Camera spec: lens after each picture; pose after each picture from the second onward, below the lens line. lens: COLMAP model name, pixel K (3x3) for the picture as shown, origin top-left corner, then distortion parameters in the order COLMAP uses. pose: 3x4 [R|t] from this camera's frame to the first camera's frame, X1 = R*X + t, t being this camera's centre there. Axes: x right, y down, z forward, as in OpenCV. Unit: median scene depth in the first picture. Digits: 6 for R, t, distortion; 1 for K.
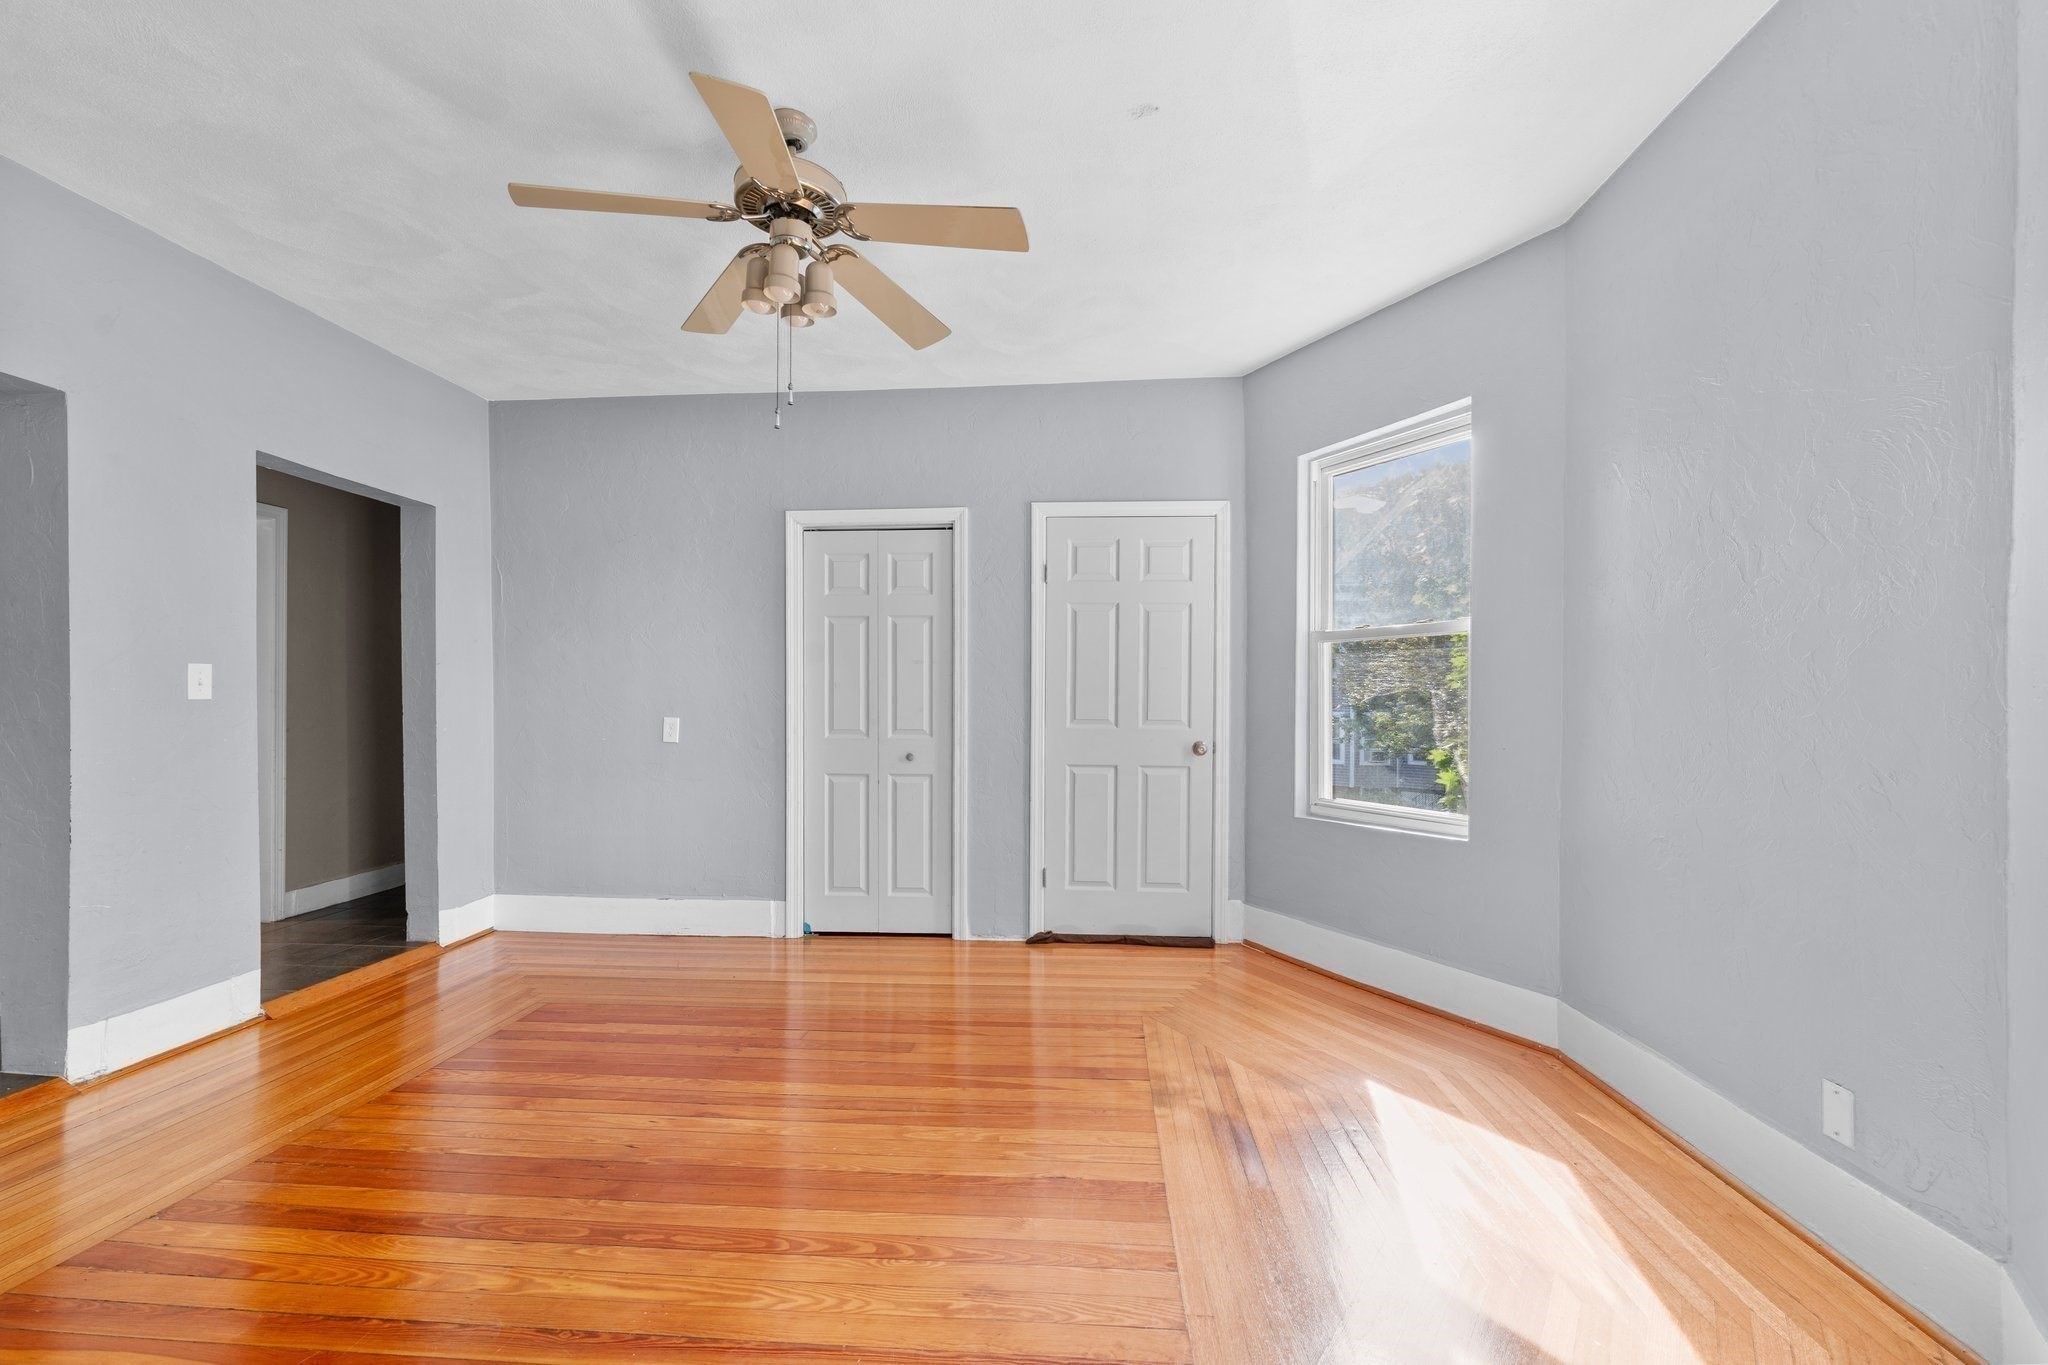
lens RADIAL K [[841.3, 0, 1023.6], [0, 841.3, 703.6], [0, 0, 1]] dist [0.001425, 0.000230]
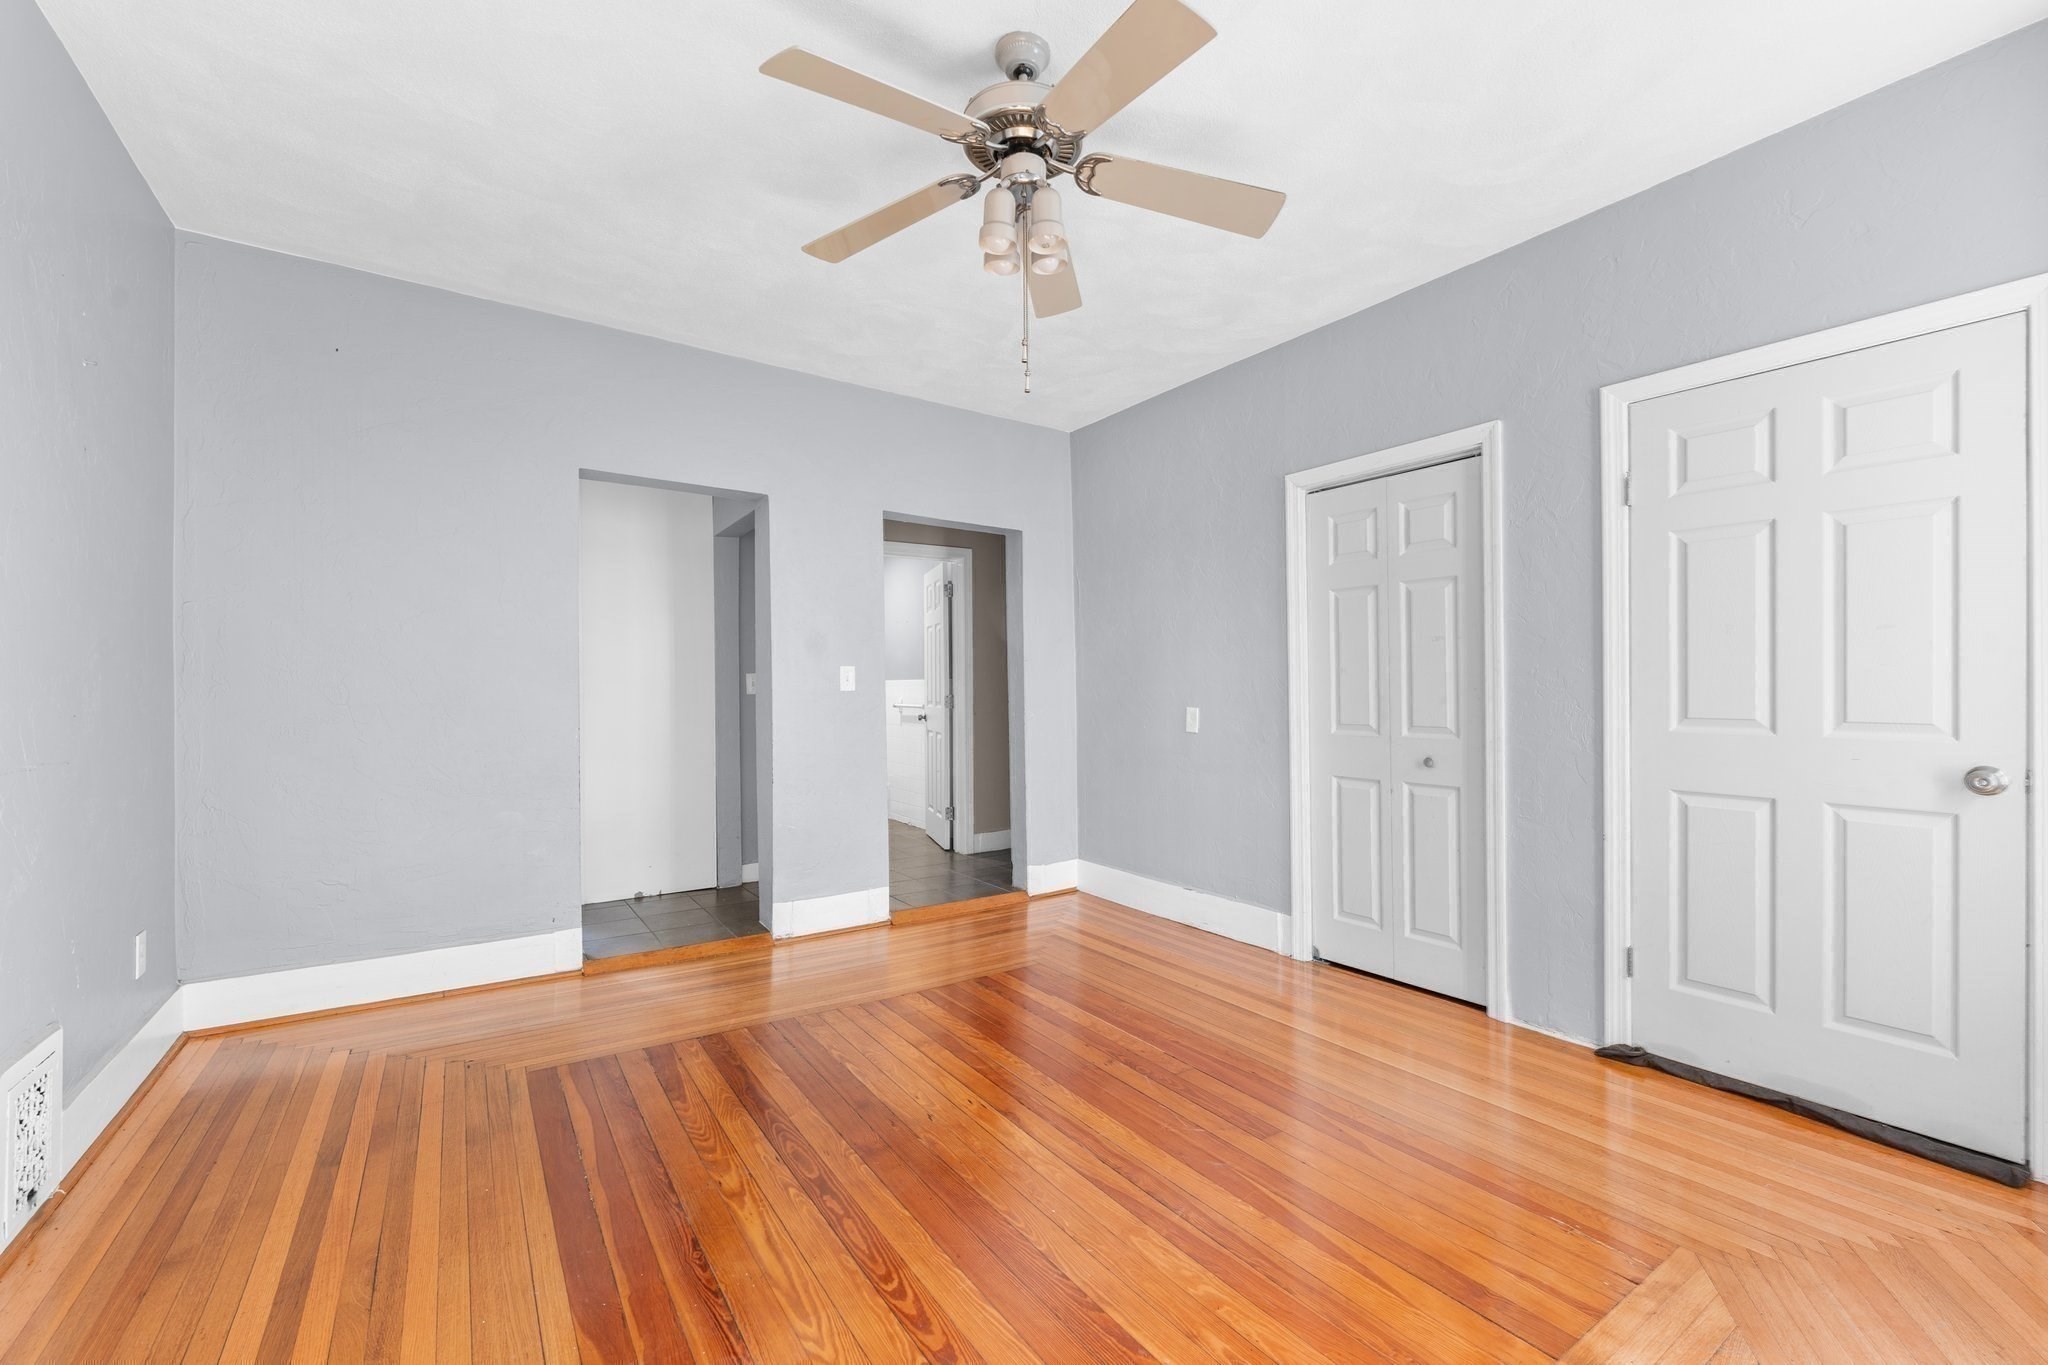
lens RADIAL K [[839.7, 0, 1048.7], [0, 839.7, 692.1], [0, 0, 1]] dist [0.004301, -0.000228]
pose [[0.641419, -0.001624, -0.767189, 0.235498], [0.001476, 0.999999, -0.000883, -0.000661], [0.767189, -0.000566, 0.641421, 0.241507]]
